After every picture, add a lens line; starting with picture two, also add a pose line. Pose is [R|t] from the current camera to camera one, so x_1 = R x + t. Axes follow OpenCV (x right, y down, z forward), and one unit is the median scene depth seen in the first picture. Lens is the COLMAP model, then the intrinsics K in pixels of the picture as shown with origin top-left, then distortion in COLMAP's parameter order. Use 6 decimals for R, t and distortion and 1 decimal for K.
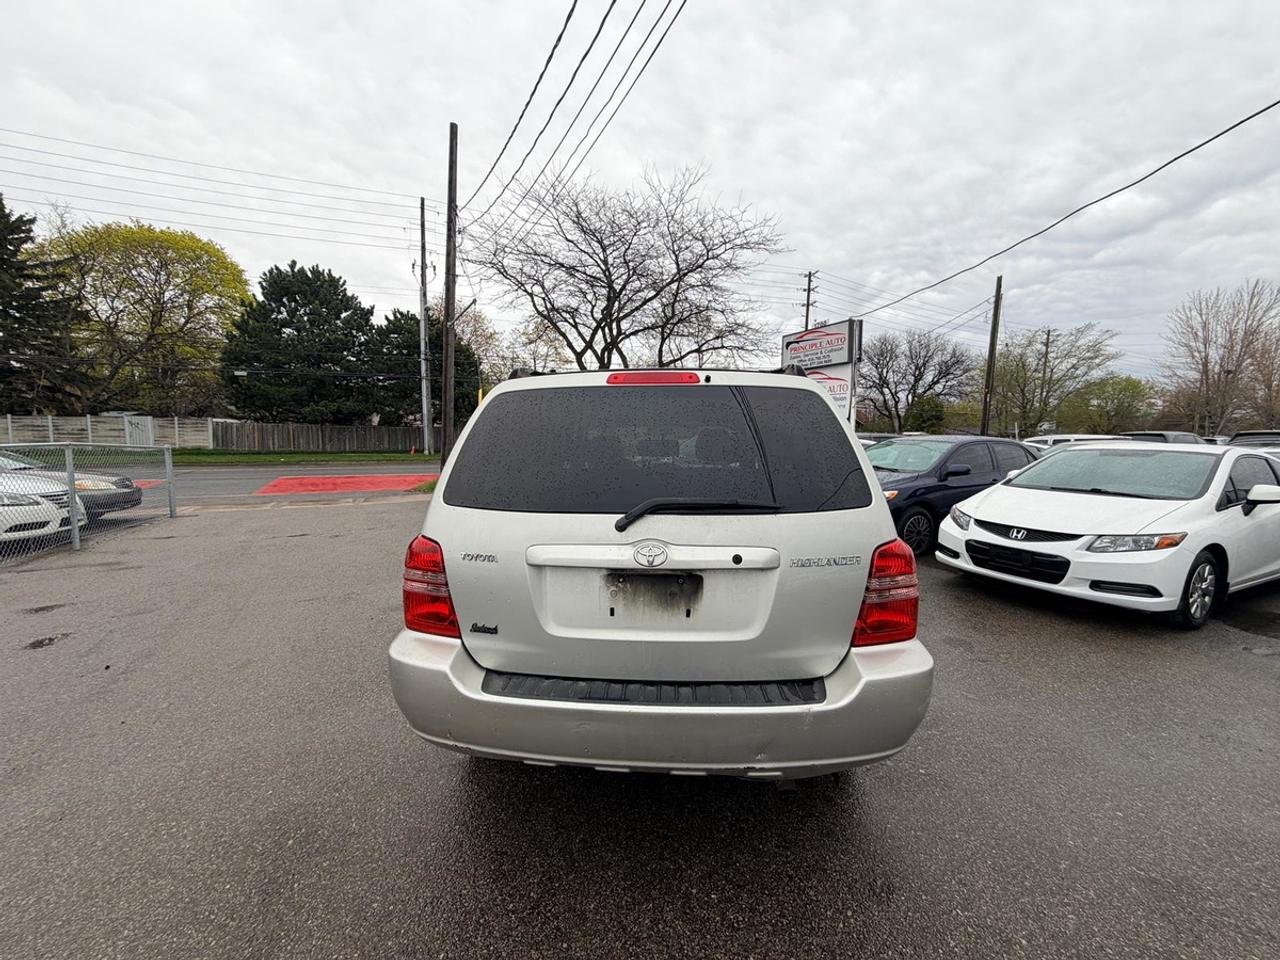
lens RADIAL K [[504.0, 0, 635.9], [0, 504.0, 484.8], [0, 0, 1]] dist [-0.002683, -0.000082]
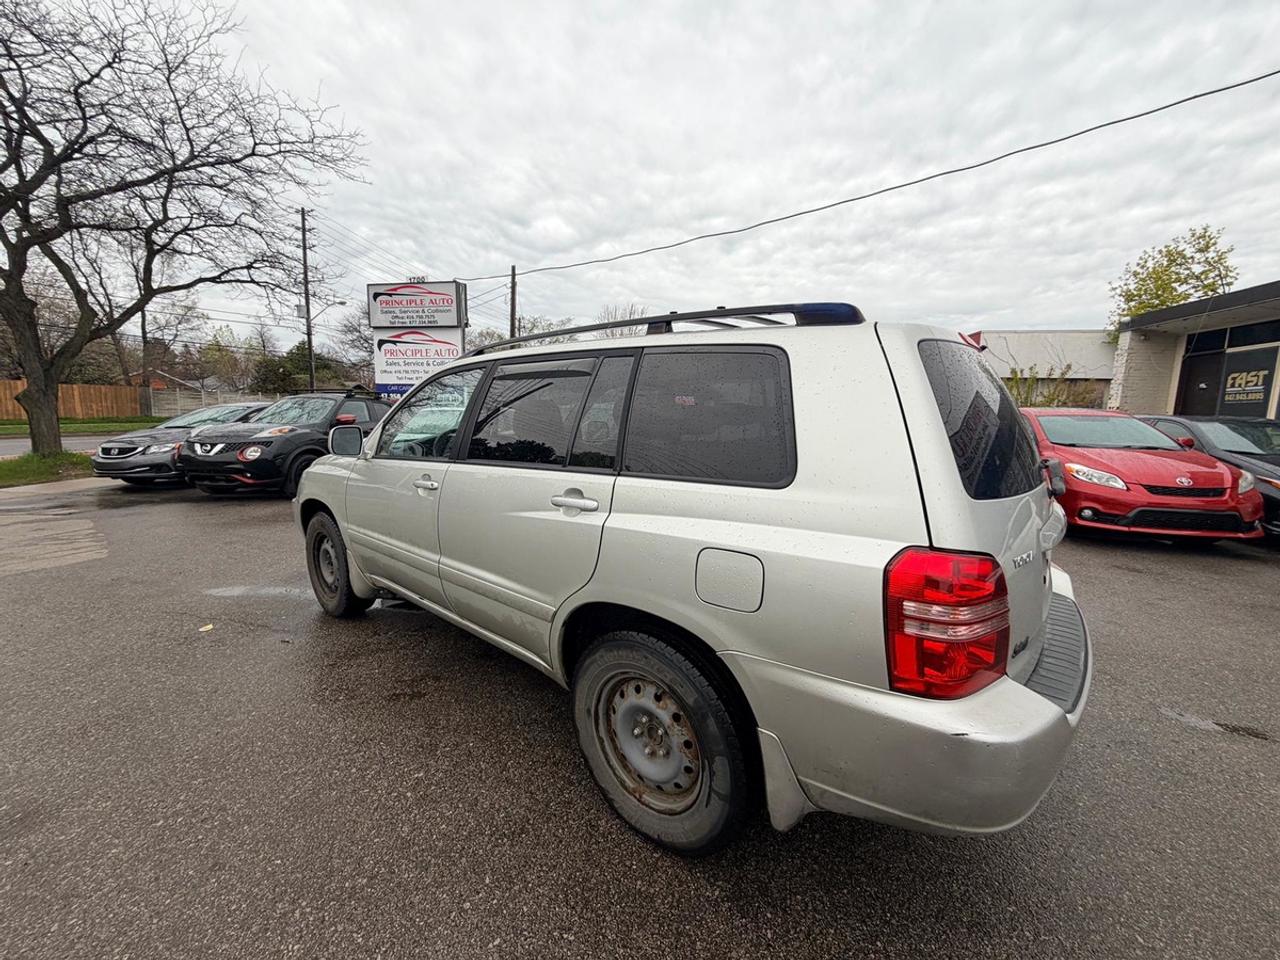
lens RADIAL K [[504.0, 0, 635.9], [0, 504.0, 484.8], [0, 0, 1]] dist [-0.002683, -0.000082]
pose [[0.600668, -0.117933, 0.790752, -0.152470], [0.065685, 0.992997, 0.098200, -0.011064], [-0.796795, -0.007045, 0.604208, 0.120013]]
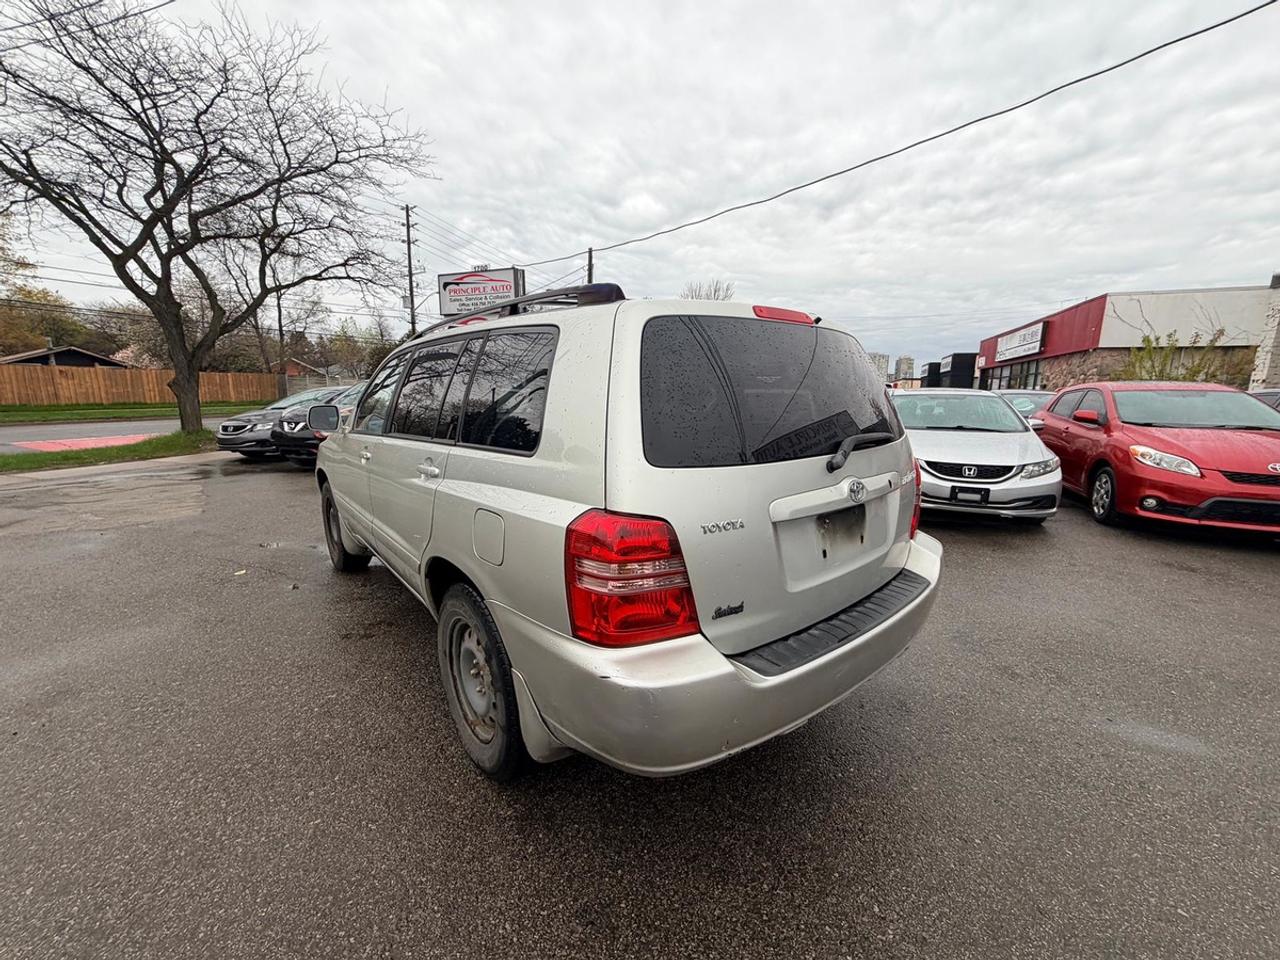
lens RADIAL K [[504.0, 0, 635.9], [0, 504.0, 484.8], [0, 0, 1]] dist [-0.002683, -0.000082]
pose [[0.732135, -0.133166, 0.668016, -0.112960], [0.066245, 0.989975, 0.124744, -0.004636], [-0.677931, -0.047077, 0.733617, 0.058763]]
